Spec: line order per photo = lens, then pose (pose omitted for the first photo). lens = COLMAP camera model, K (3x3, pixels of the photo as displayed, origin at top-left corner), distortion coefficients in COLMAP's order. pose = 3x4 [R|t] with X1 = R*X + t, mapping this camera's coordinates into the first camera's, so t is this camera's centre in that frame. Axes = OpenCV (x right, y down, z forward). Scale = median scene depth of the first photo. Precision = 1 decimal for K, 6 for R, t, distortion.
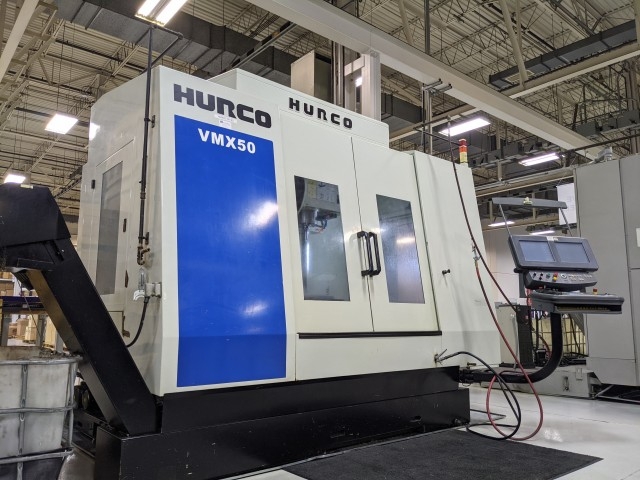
lens RADIAL K [[511.3, 0, 314.6], [0, 511.3, 260.4], [0, 0, 1]] dist [0.003358, -0.017330]
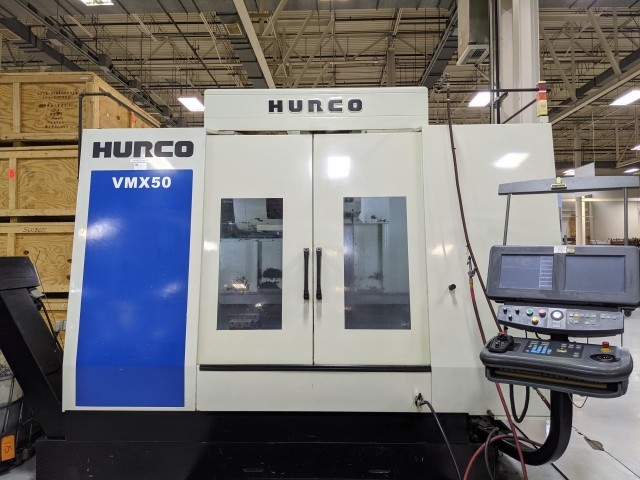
lens RADIAL K [[511.3, 0, 314.6], [0, 511.3, 240.8], [0, 0, 1]] dist [0.003358, -0.017330]
pose [[0.744962, -0.019643, -0.666818, 0.794055], [0.082369, 0.994626, 0.062723, -0.142023], [0.662002, -0.101652, 0.742576, 0.411297]]
